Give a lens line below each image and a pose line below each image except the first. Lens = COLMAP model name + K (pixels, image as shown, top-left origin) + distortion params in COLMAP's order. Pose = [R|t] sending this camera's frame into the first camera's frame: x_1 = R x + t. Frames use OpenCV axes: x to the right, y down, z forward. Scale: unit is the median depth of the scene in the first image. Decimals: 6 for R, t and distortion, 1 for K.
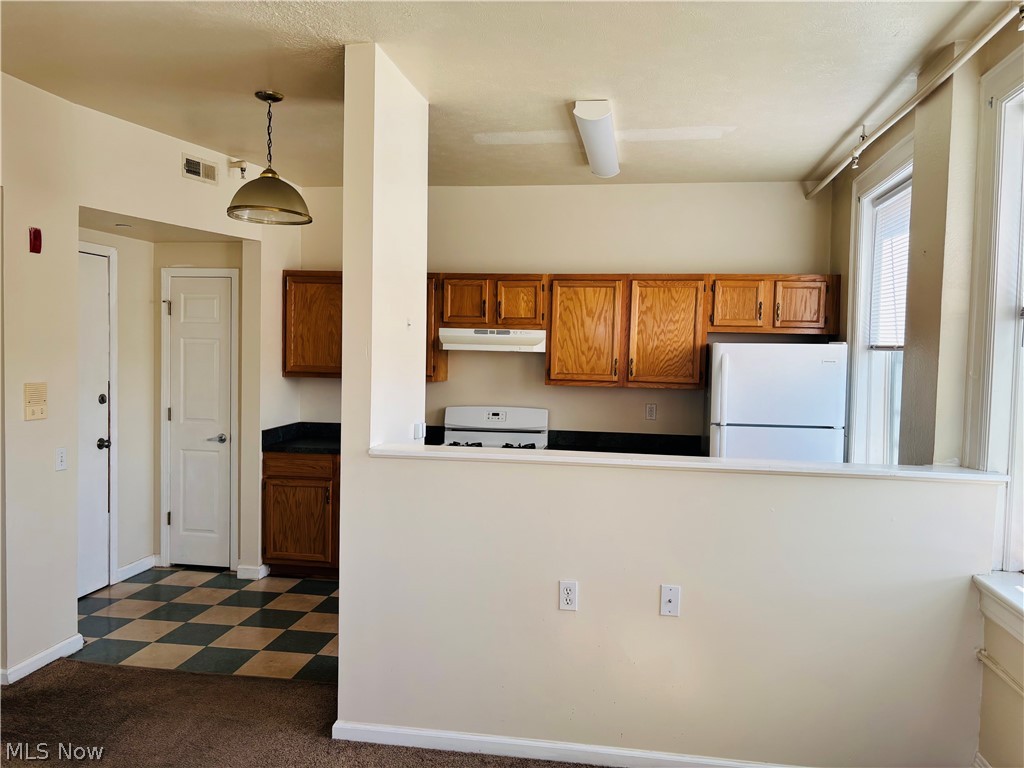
lens RADIAL K [[763.3, 0, 512.0], [0, 763.3, 384.0], [0, 0, 1]] dist [0.000509, -0.001245]
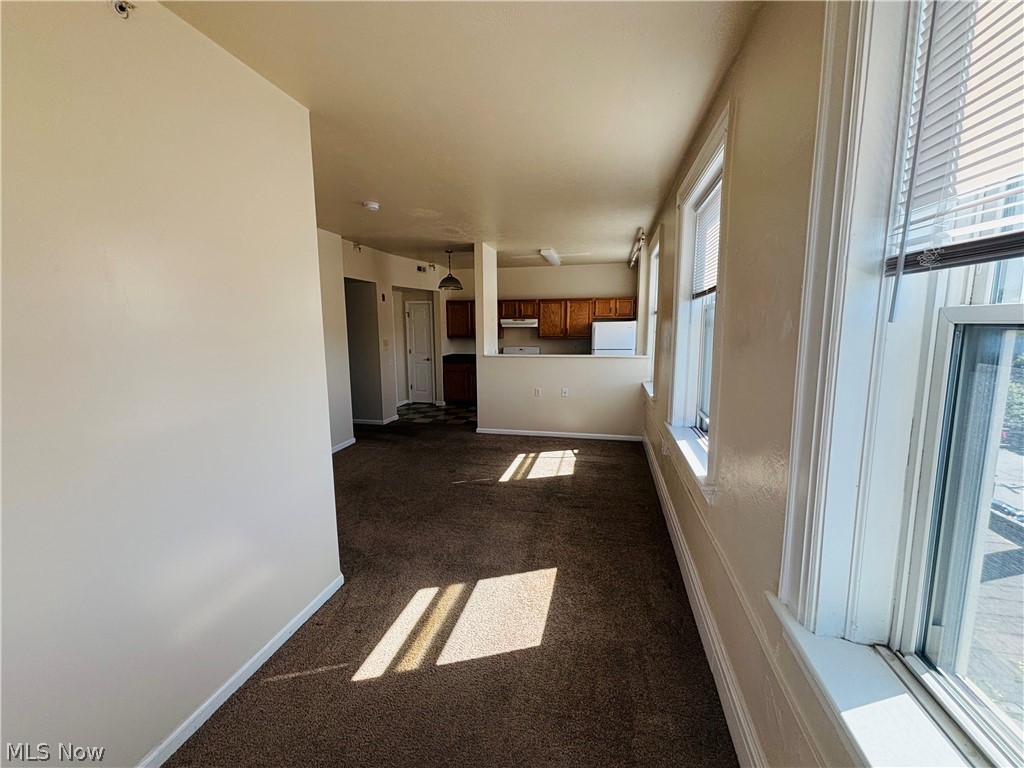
lens RADIAL K [[412.3, 0, 509.3], [0, 412.3, 397.0], [0, 0, 1]] dist [0.019844, 0.000001]
pose [[0.997578, -0.014660, -0.068001, 0.041541], [0.022977, 0.992119, 0.123174, 0.027643], [0.065660, -0.124438, 0.990052, -0.605491]]
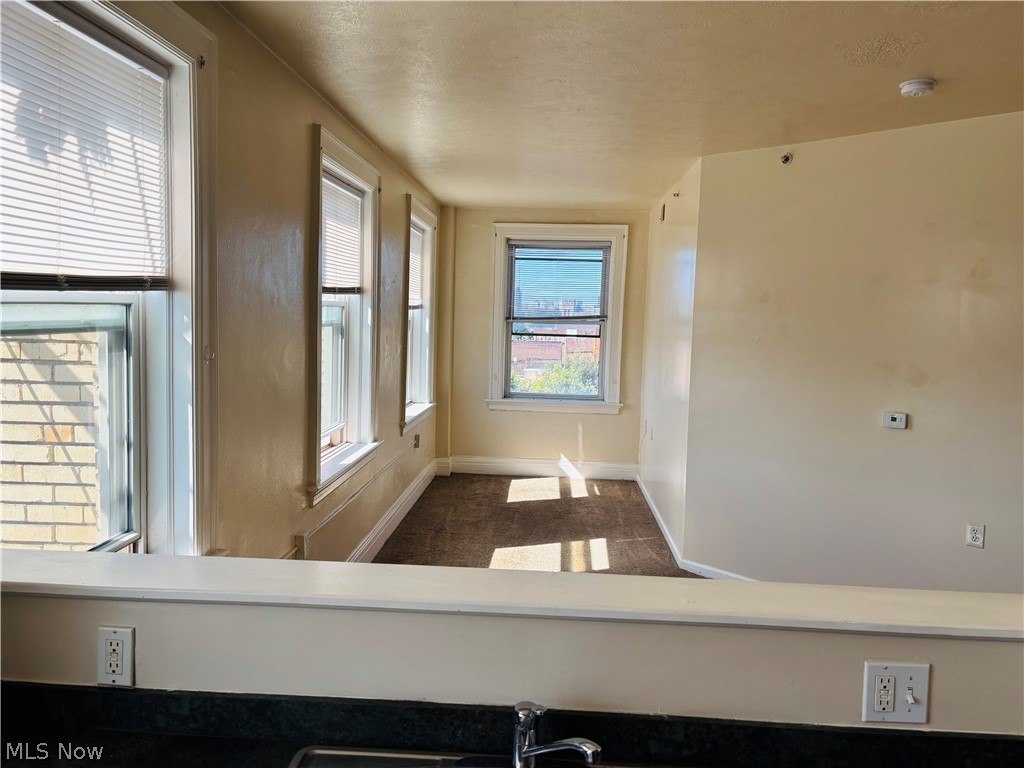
lens RADIAL K [[763.3, 0, 512.0], [0, 763.3, 384.0], [0, 0, 1]] dist [0.000509, -0.001245]
pose [[-0.993272, -0.033052, -0.110983, 0.147986], [-0.048394, 0.989176, 0.138524, -0.059802], [0.105203, 0.142963, -0.984121, 0.865014]]
